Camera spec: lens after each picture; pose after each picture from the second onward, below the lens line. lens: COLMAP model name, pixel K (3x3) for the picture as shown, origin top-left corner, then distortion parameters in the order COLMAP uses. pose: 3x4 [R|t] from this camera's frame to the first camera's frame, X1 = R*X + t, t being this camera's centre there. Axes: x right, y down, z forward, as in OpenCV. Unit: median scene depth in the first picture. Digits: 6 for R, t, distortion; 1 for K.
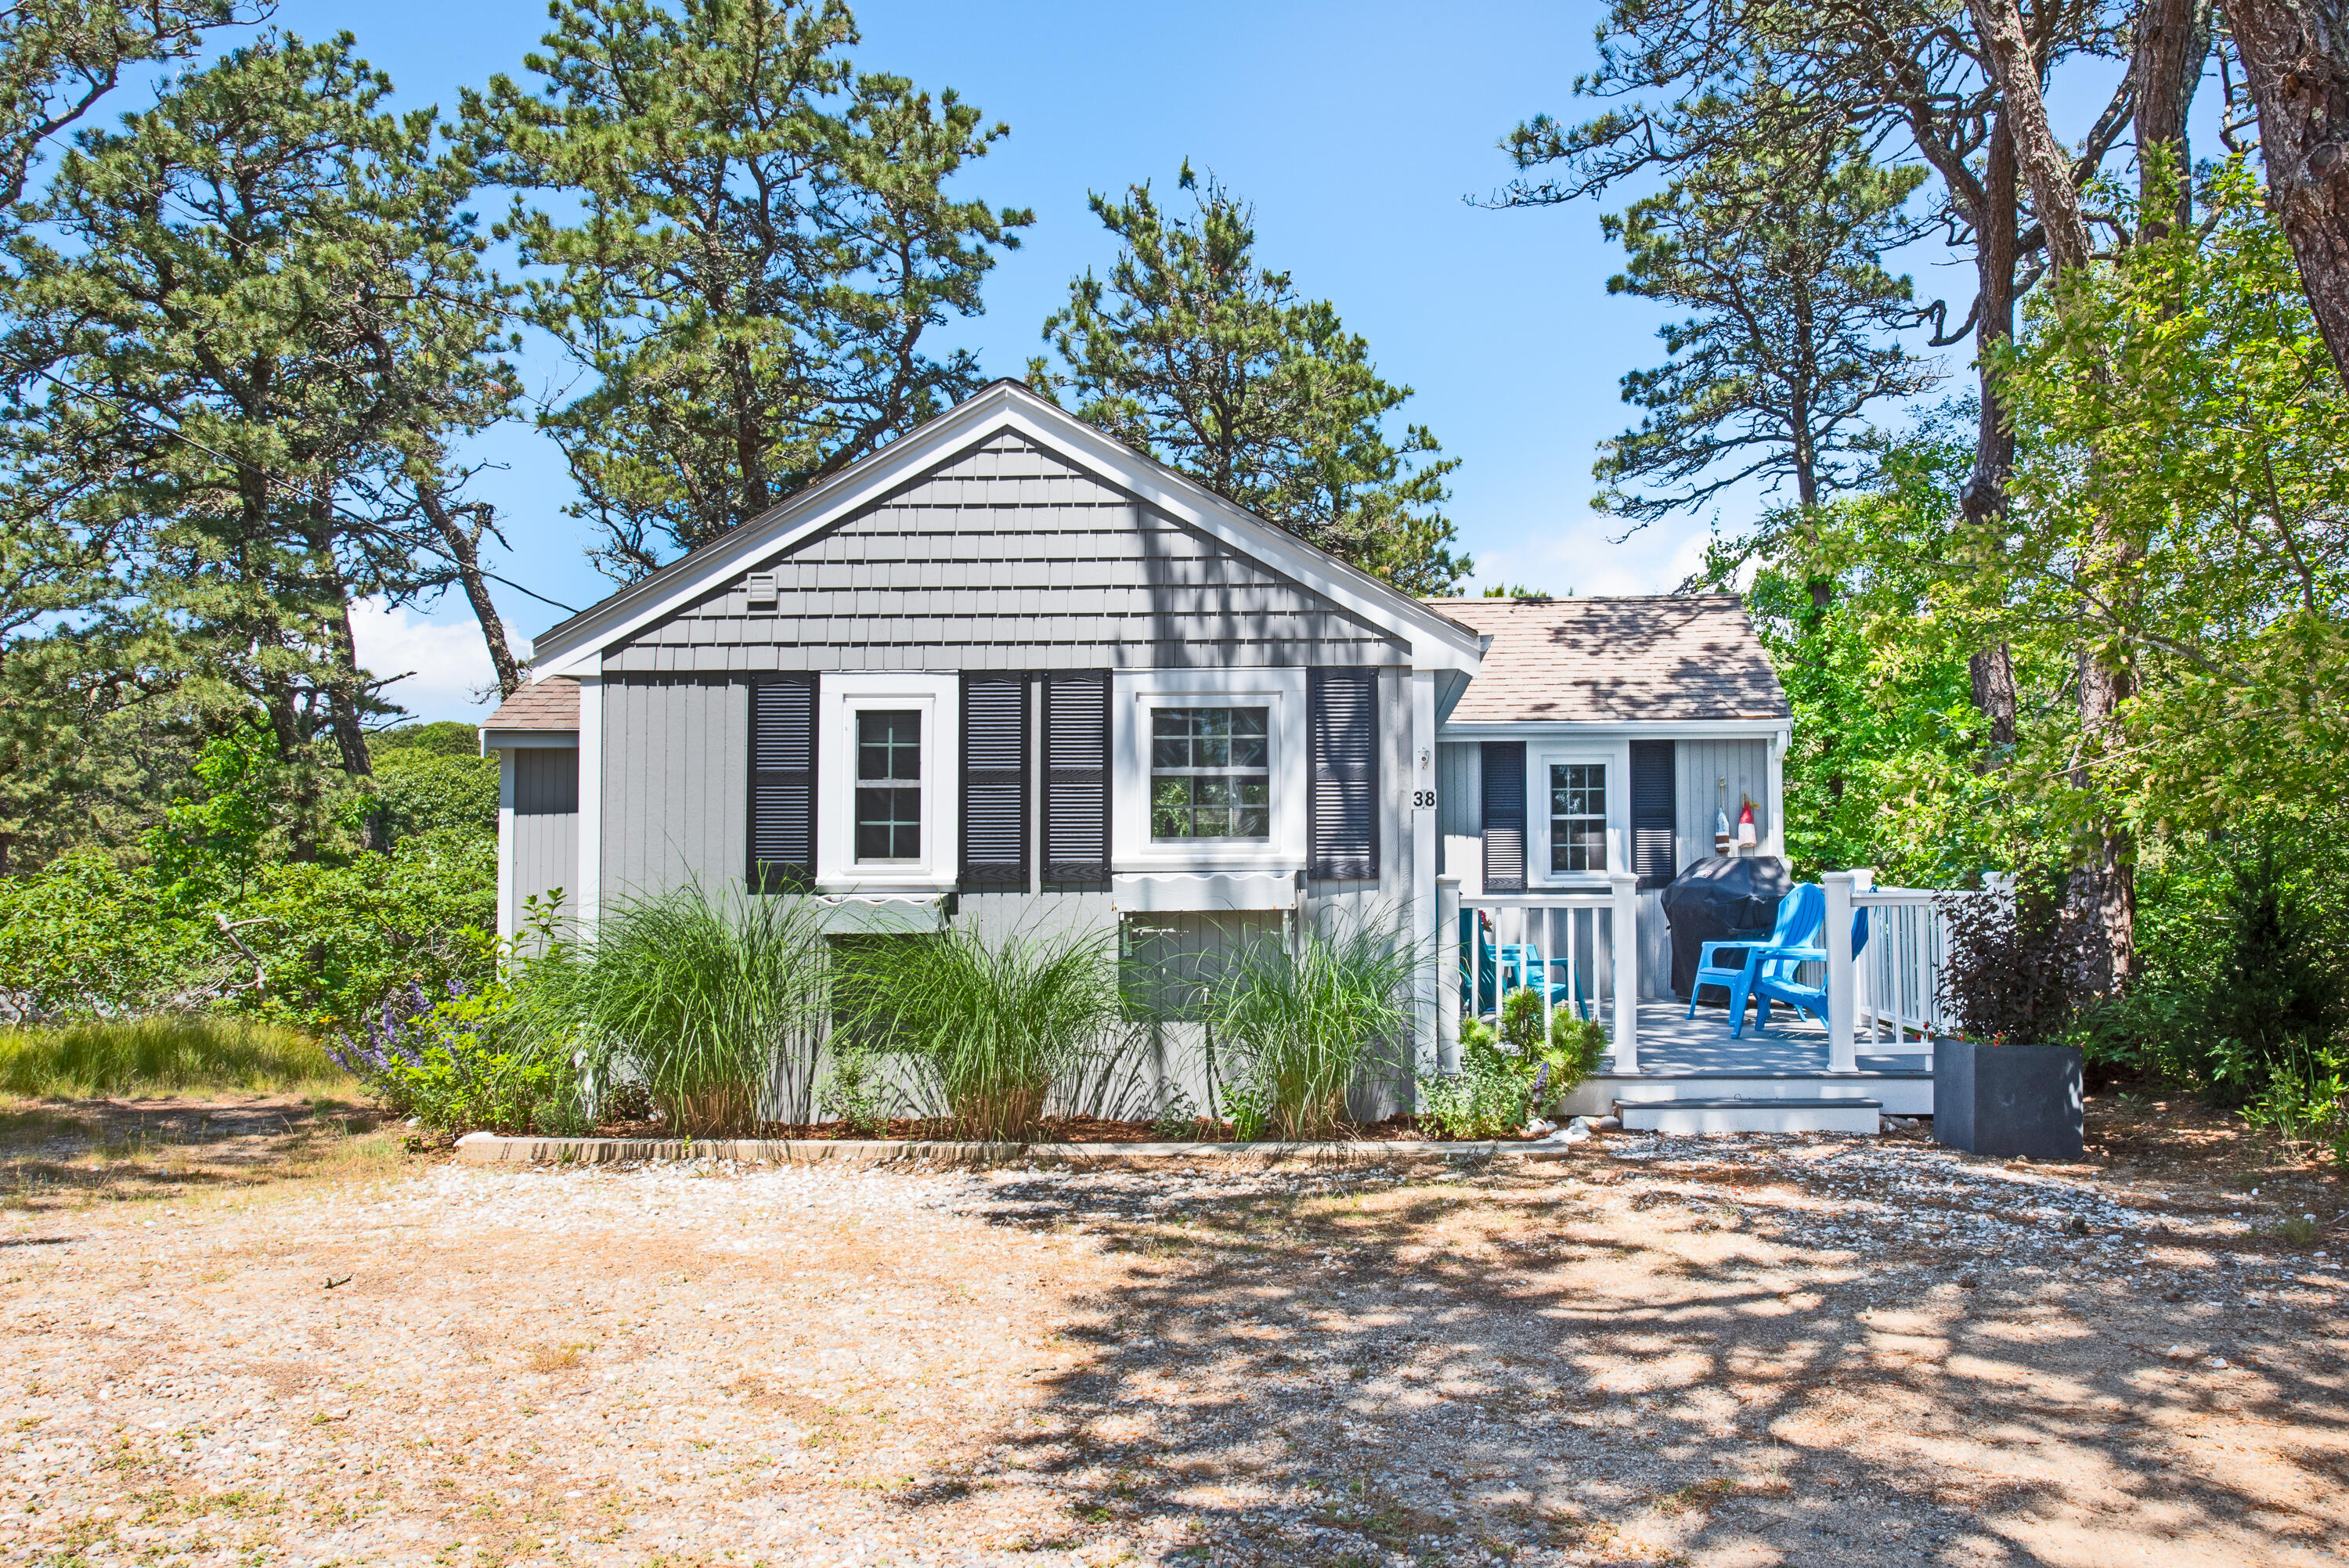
lens RADIAL K [[1597.6, 0, 1180.6], [0, 1597.6, 812.5], [0, 0, 1]] dist [-0.005494, -0.000949]
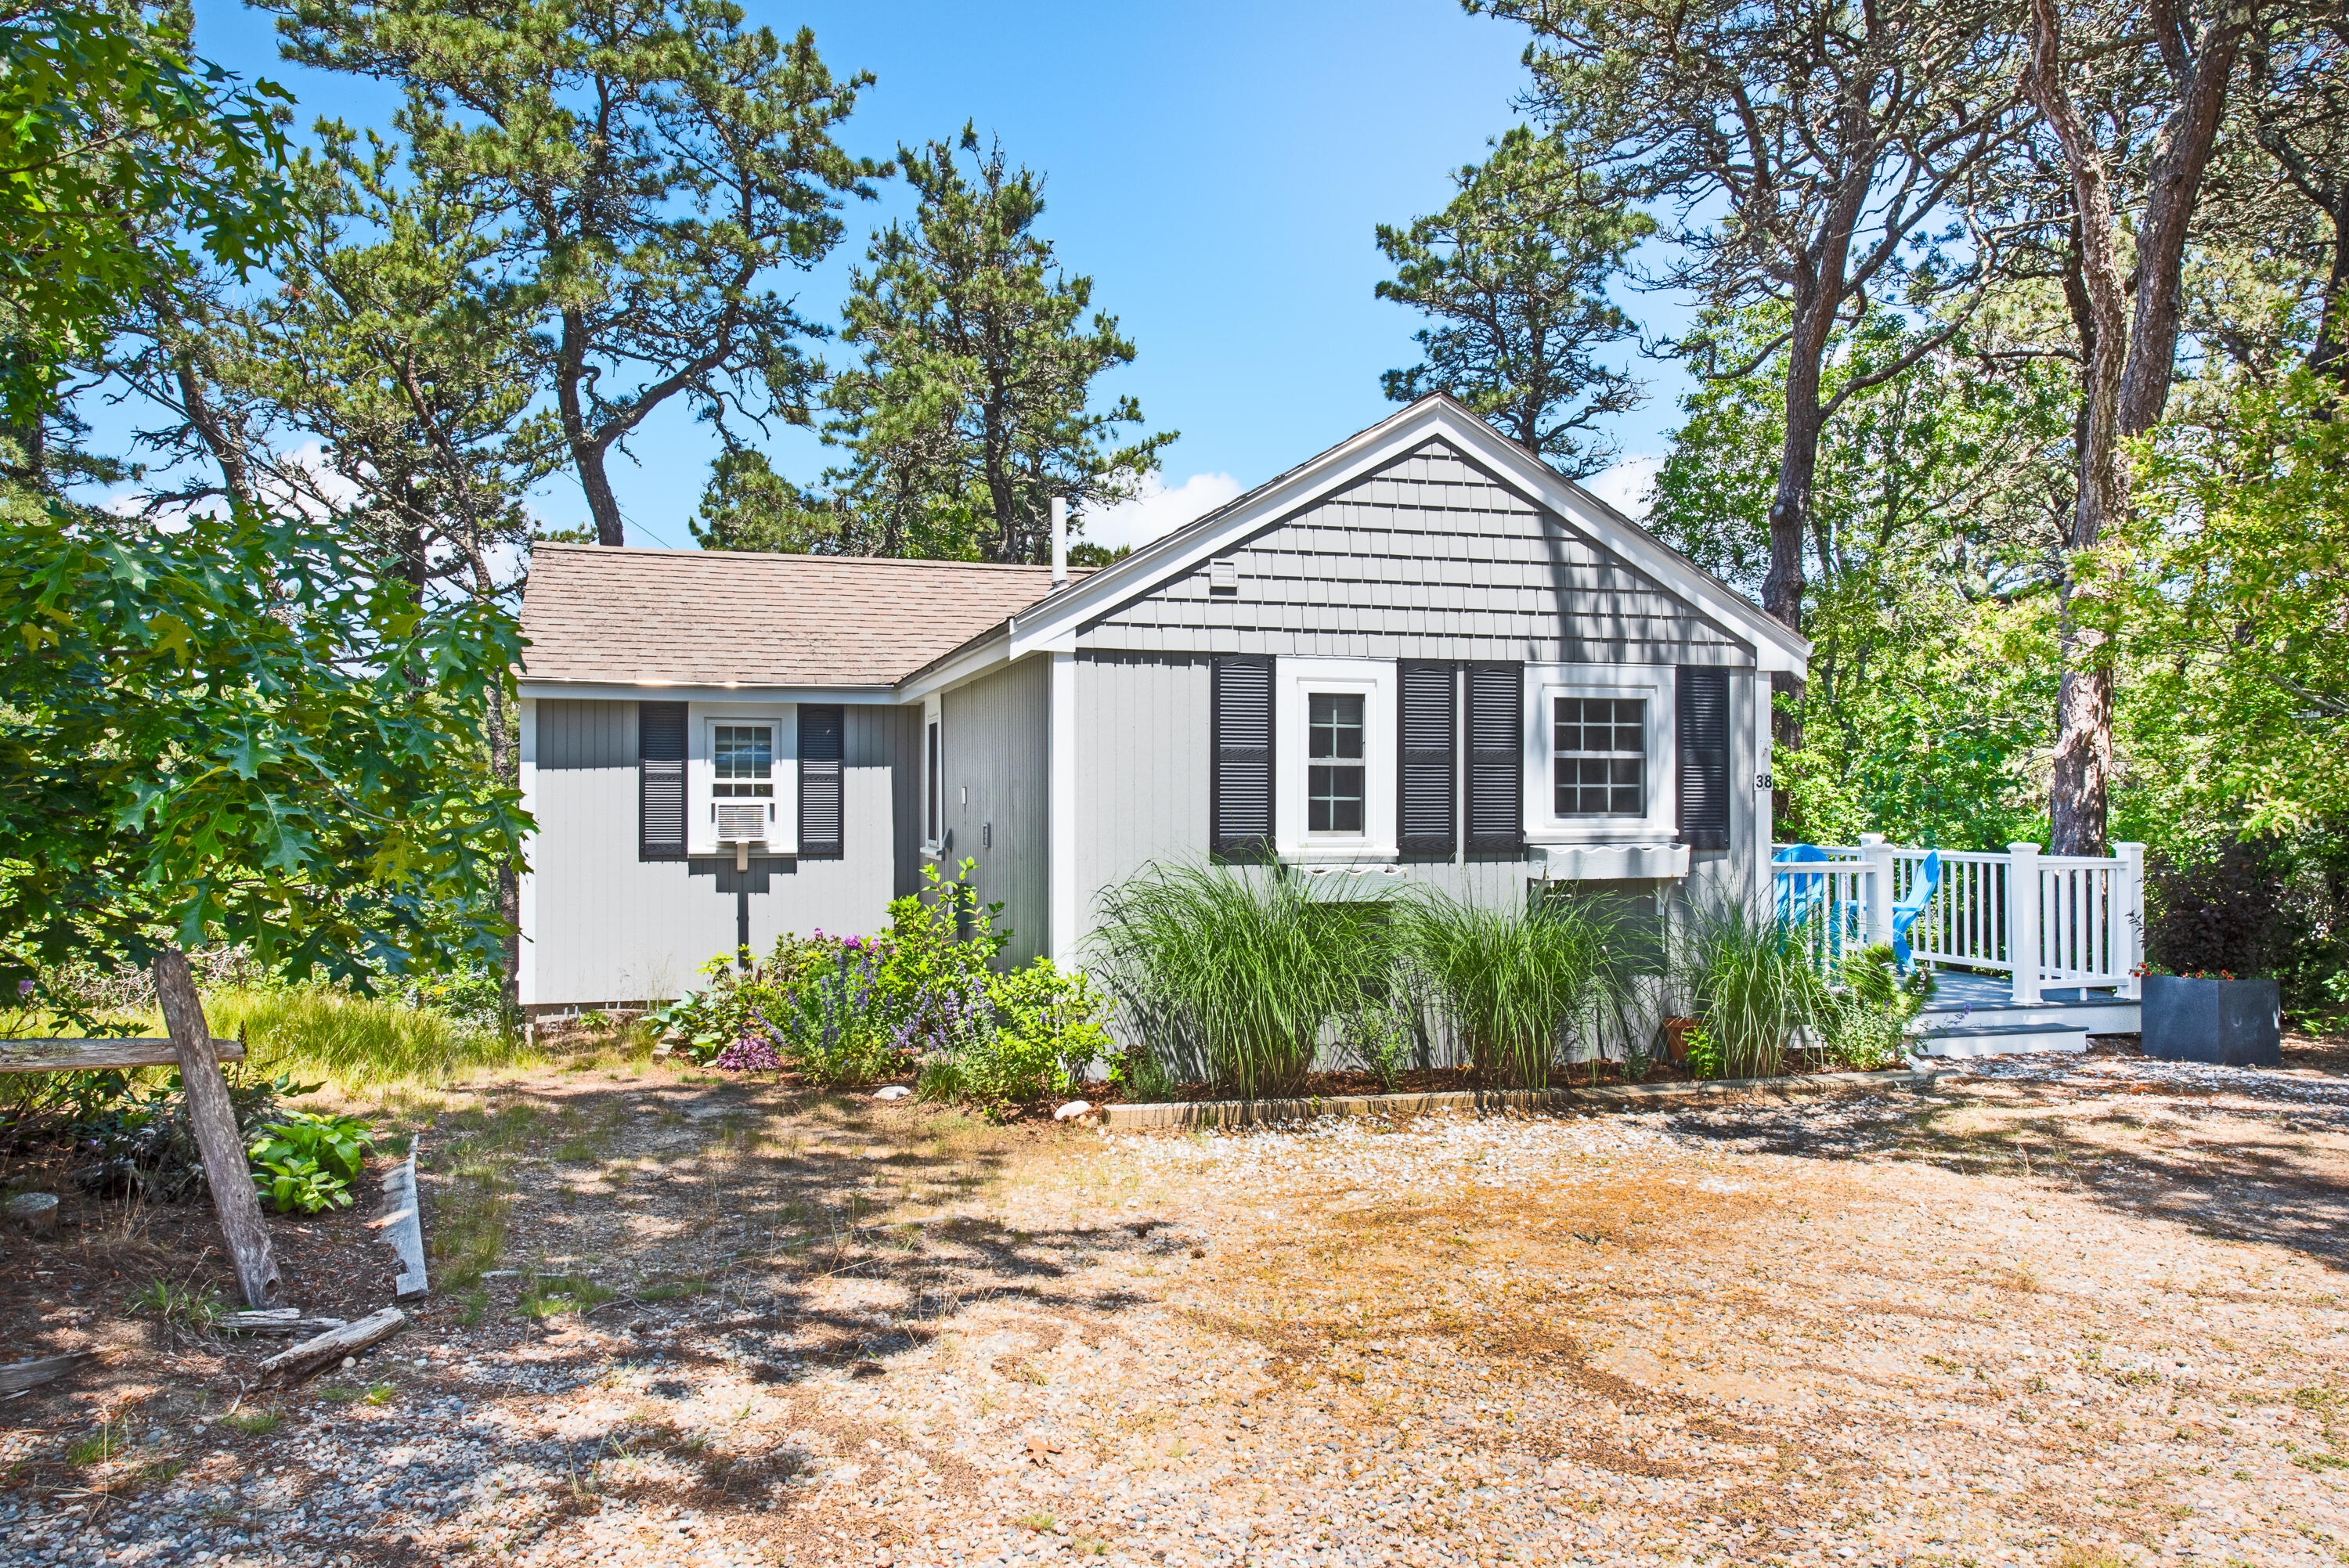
lens RADIAL K [[1544.8, 0, 1169.0], [0, 1544.8, 801.0], [0, 0, 1]] dist [-0.002049, -0.003712]
pose [[0.961604, 0.006967, 0.274354, -0.575248], [-0.014868, 0.999532, 0.026730, -0.017798], [-0.274039, -0.029783, 0.961257, 0.029476]]
